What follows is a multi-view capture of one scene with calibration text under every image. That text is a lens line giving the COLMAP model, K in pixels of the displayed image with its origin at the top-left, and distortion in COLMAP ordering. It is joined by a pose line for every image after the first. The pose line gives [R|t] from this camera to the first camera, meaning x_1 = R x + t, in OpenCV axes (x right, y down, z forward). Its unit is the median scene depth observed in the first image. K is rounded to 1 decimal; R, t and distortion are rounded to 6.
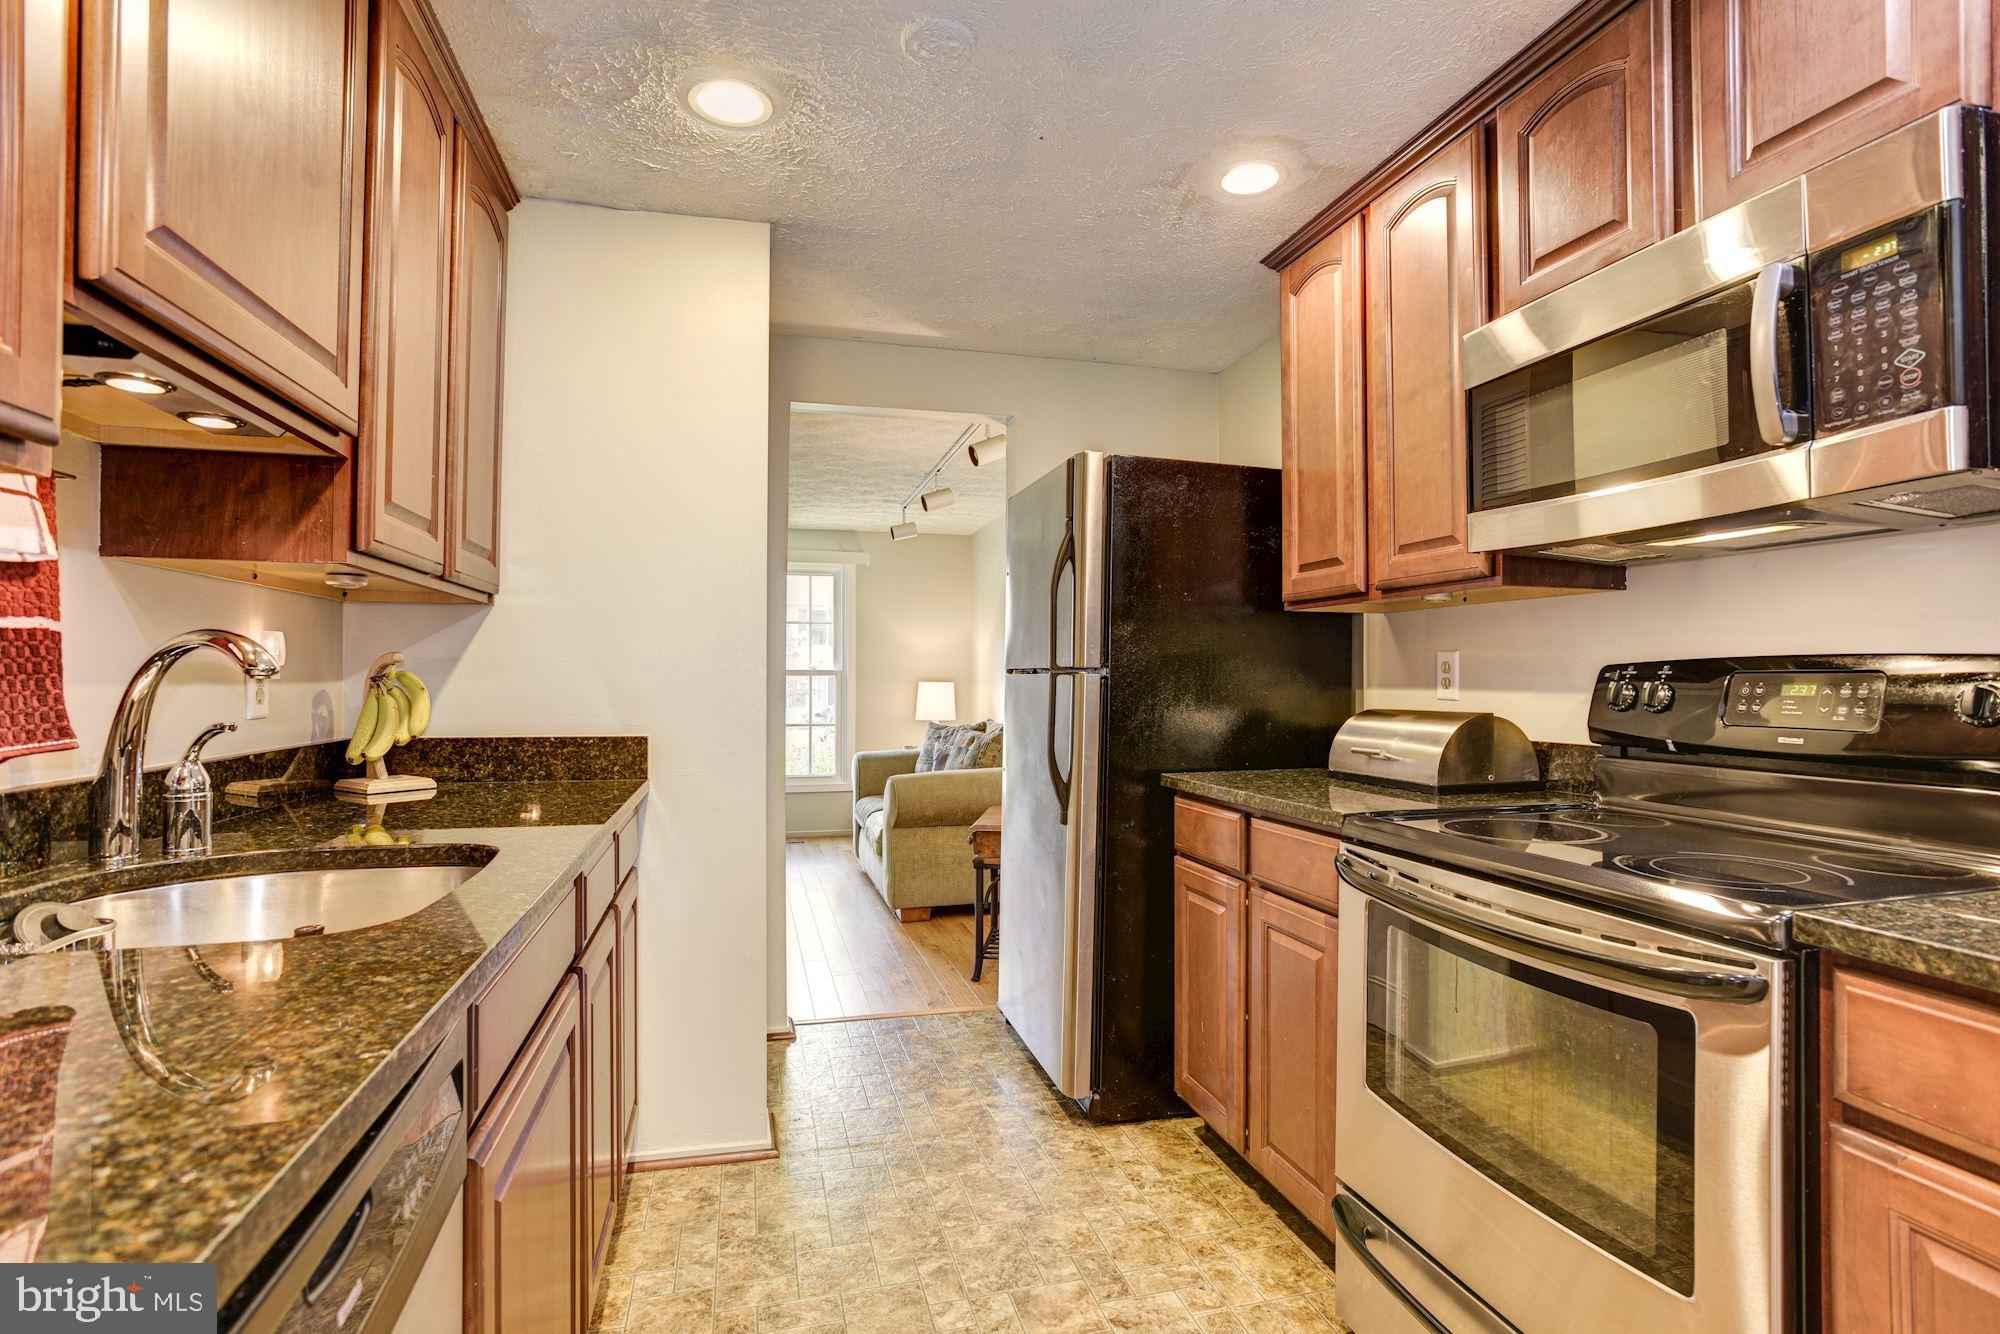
lens RADIAL K [[966.3, 0, 1003.2], [0, 966.3, 659.8], [0, 0, 1]] dist [-0.058392, 0.029858]
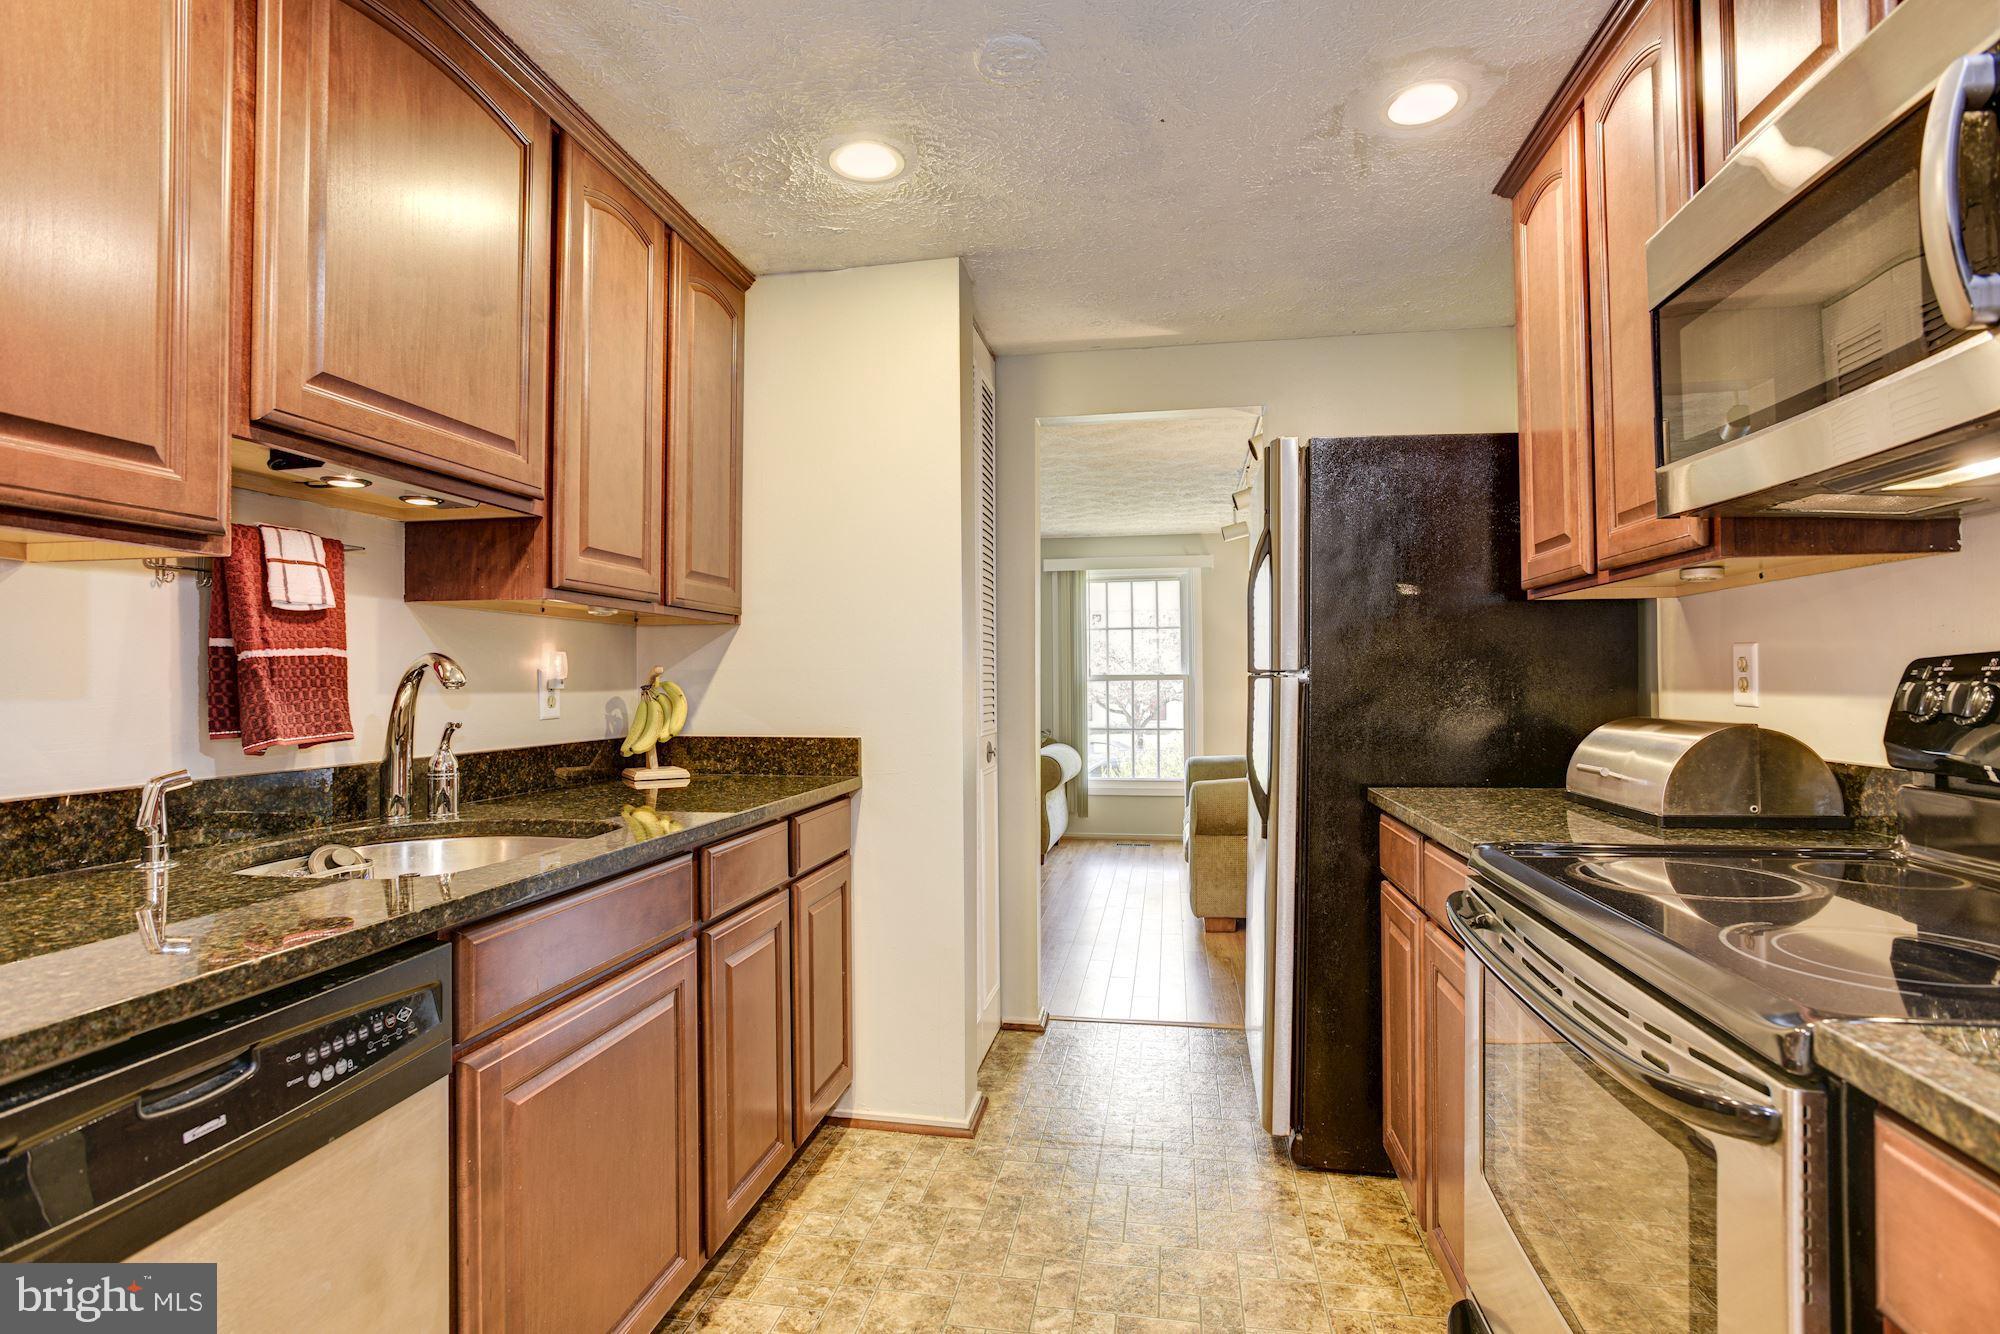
lens RADIAL K [[966.3, 0, 1003.2], [0, 966.3, 659.8], [0, 0, 1]] dist [-0.058392, 0.029858]
pose [[0.905165, -0.017824, -0.424687, 0.275933], [0.016086, 0.999841, -0.007678, 0.000685], [0.424756, 0.000119, 0.905308, 0.060400]]
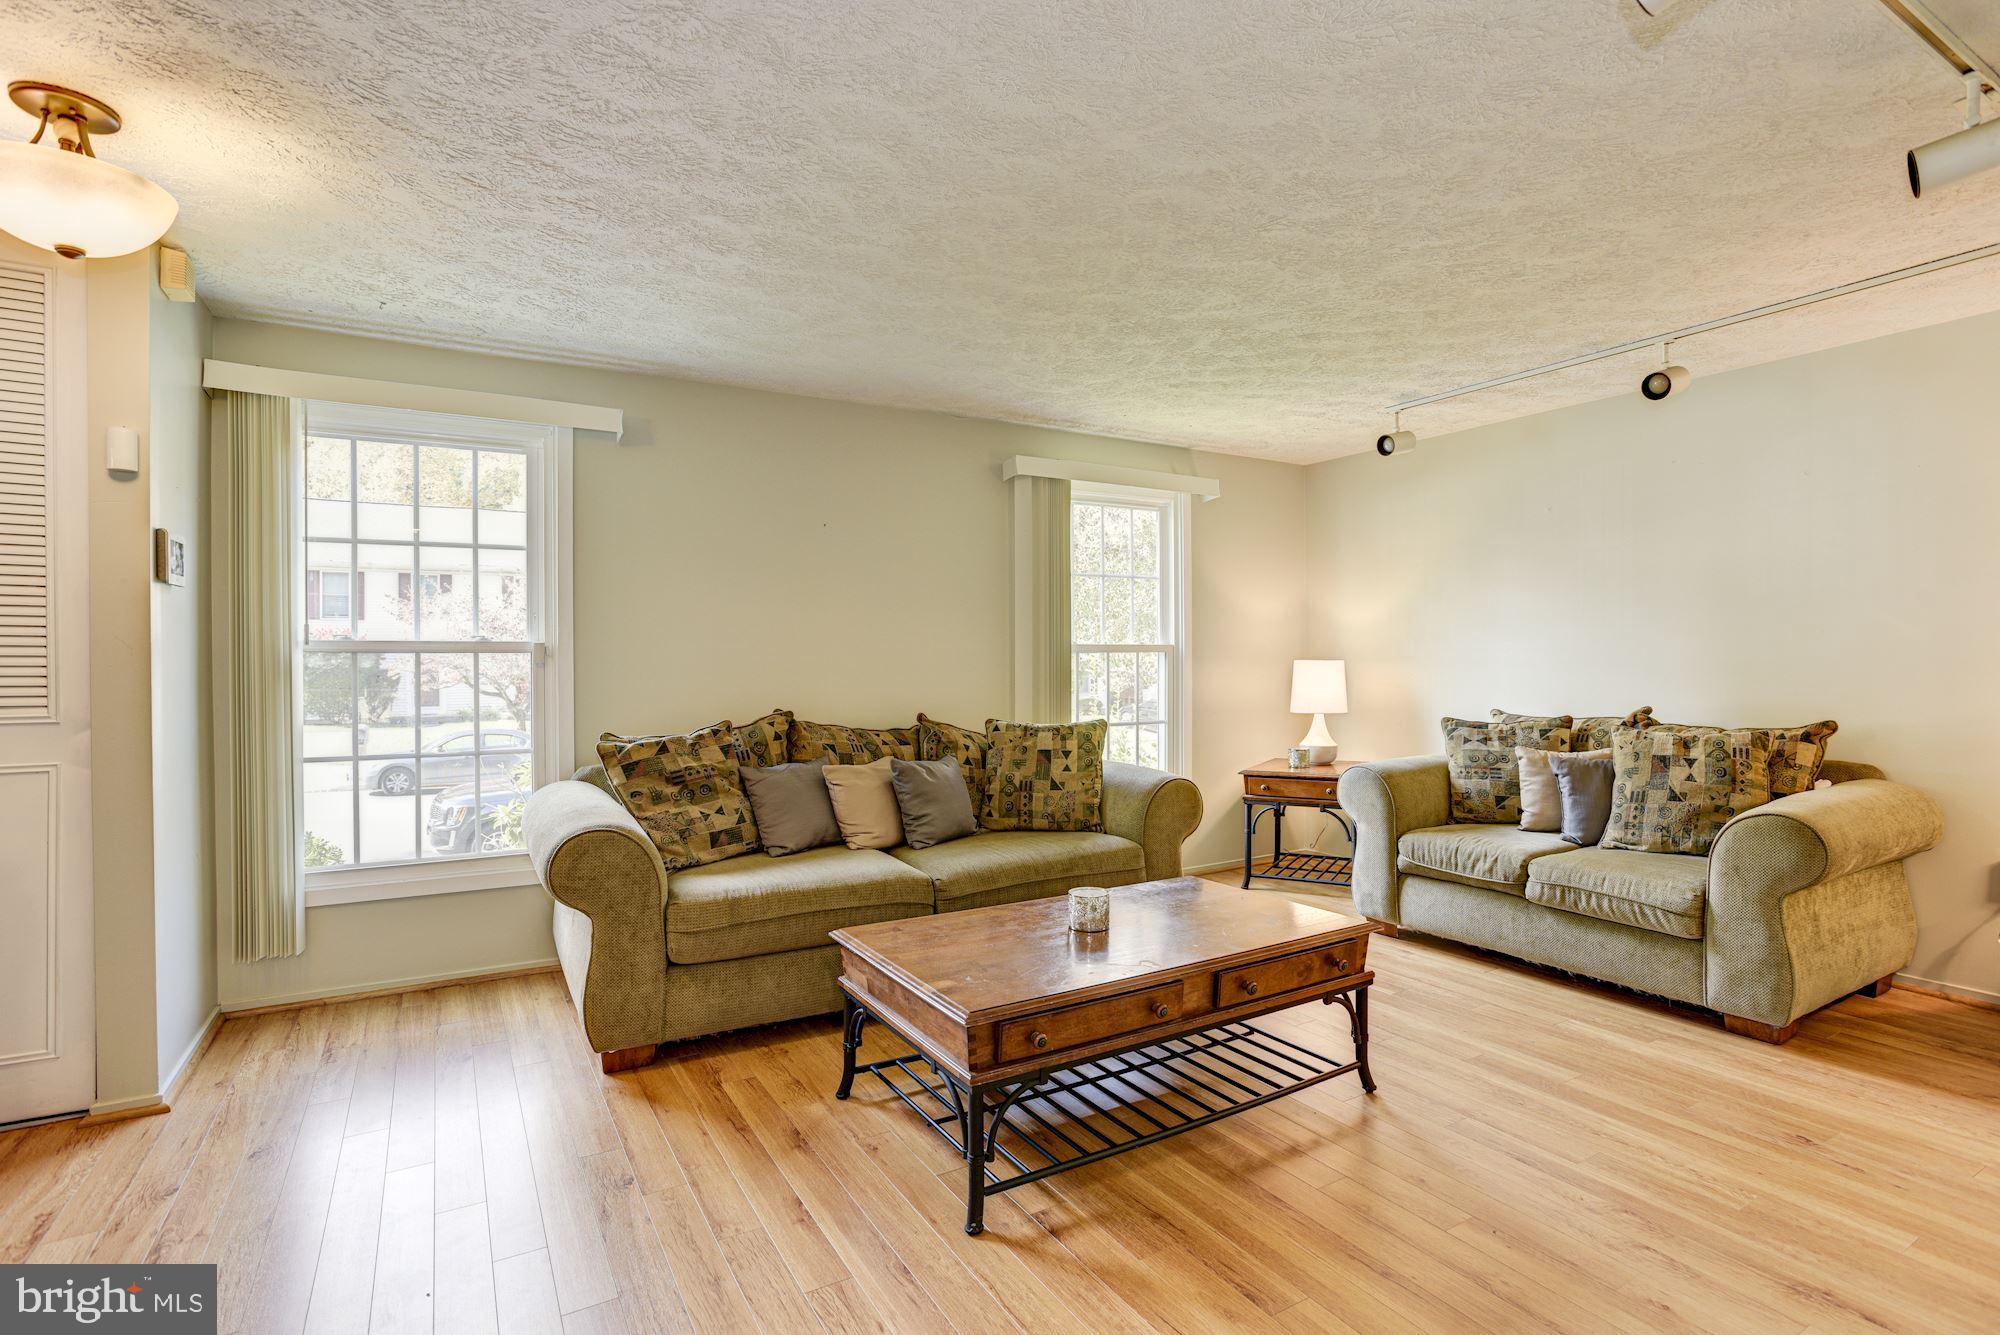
lens RADIAL K [[966.3, 0, 1003.2], [0, 966.3, 660.3], [0, 0, 1]] dist [-0.058392, 0.029858]
pose [[0.964184, -0.007952, 0.265116, -1.599249], [0.001651, 0.999711, 0.023980, 0.019401], [-0.265230, -0.022684, 0.963918, 1.184808]]
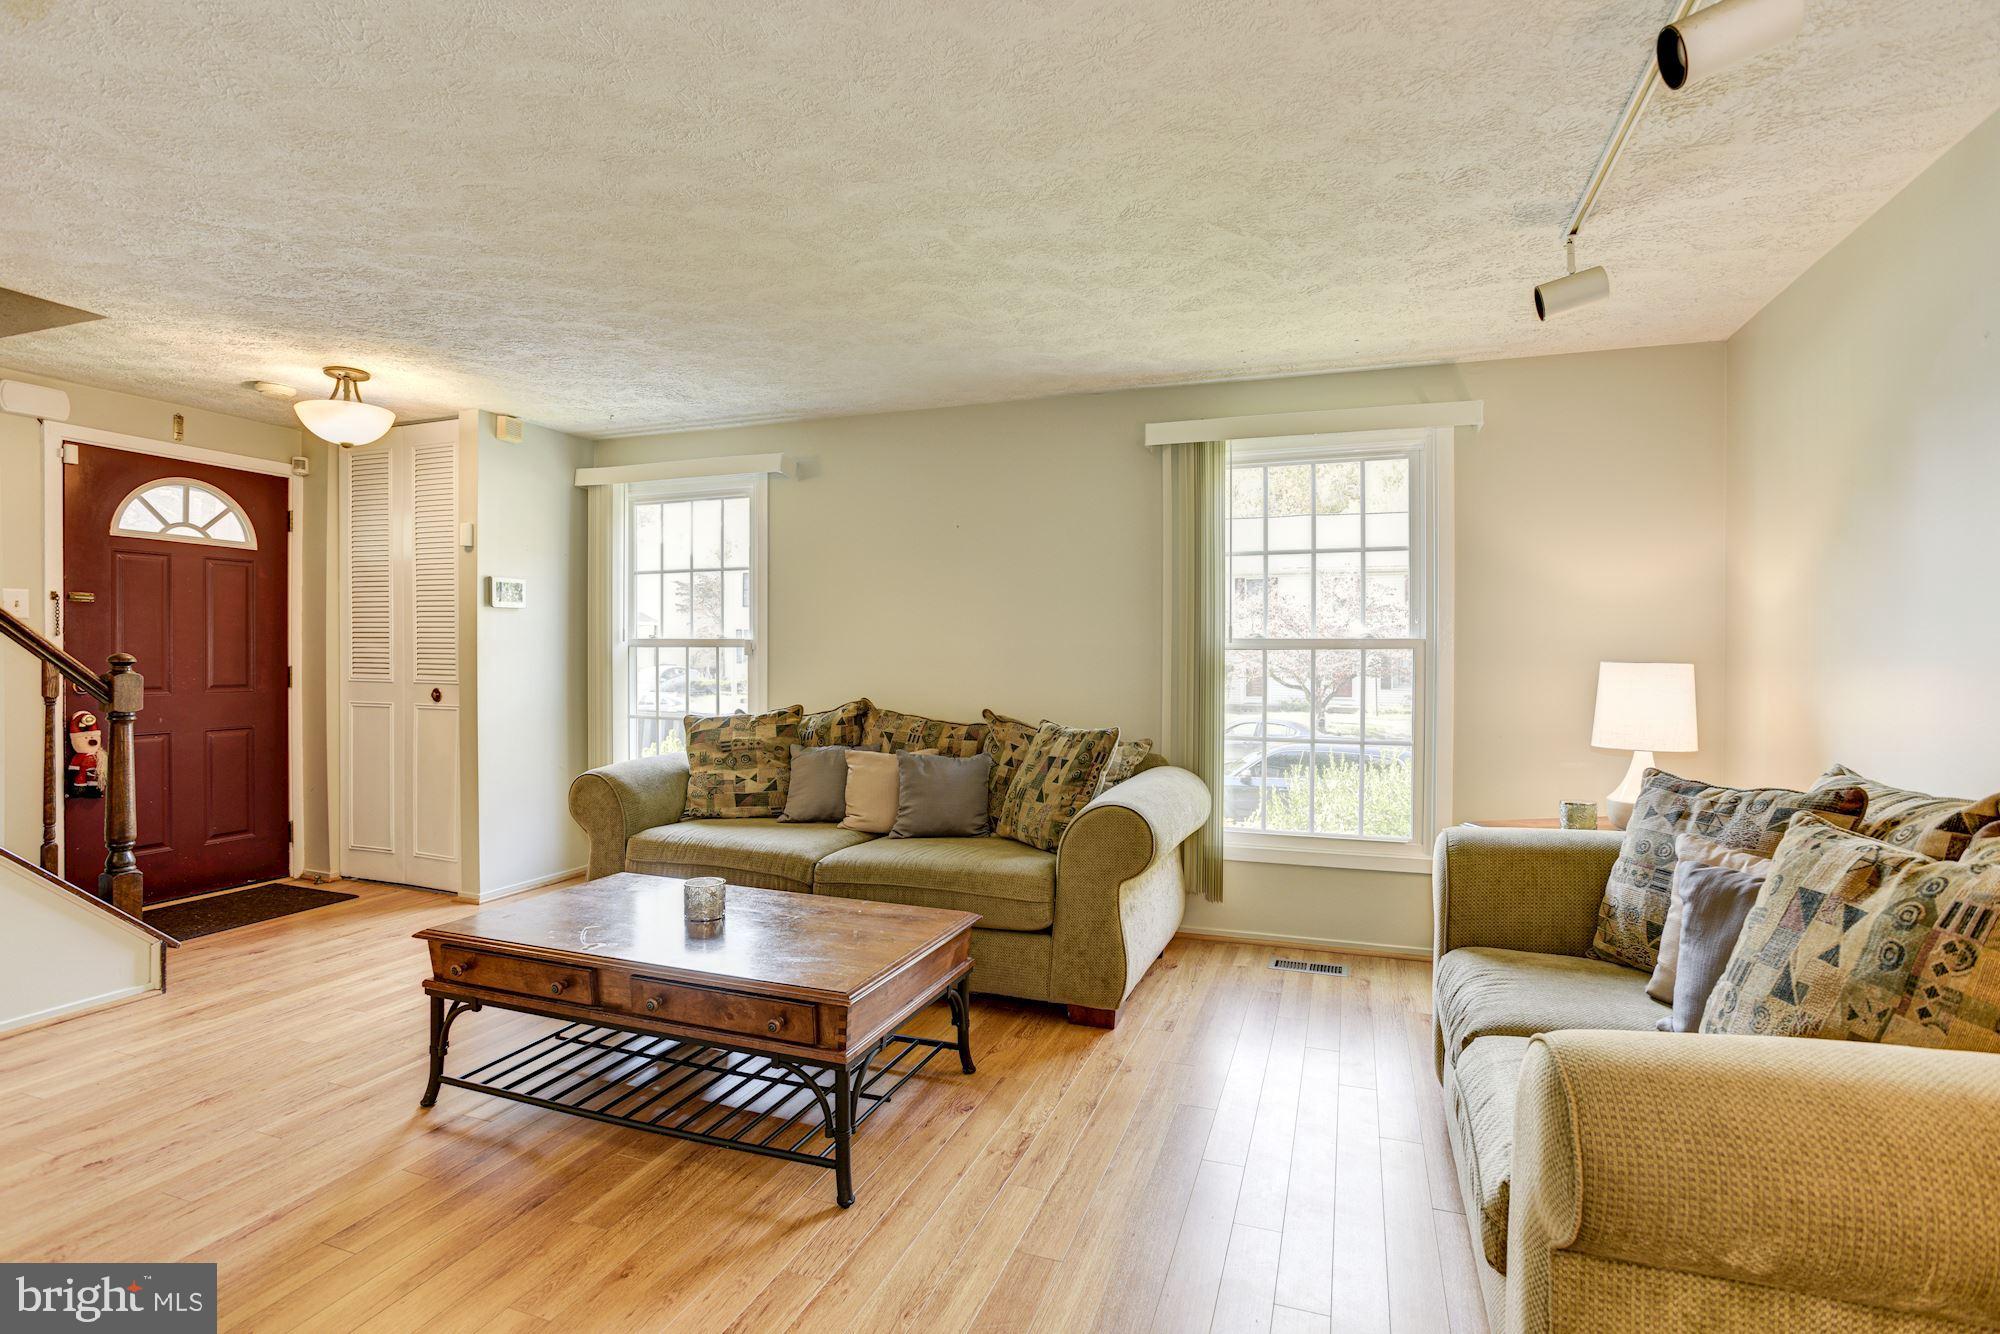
lens RADIAL K [[966.3, 0, 1003.2], [0, 966.3, 659.8], [0, 0, 1]] dist [-0.058392, 0.029858]
pose [[0.815293, 0.004212, -0.579034, -0.190118], [0.009848, 0.999728, 0.021138, 0.032254], [0.578965, -0.022936, 0.815030, 1.533842]]
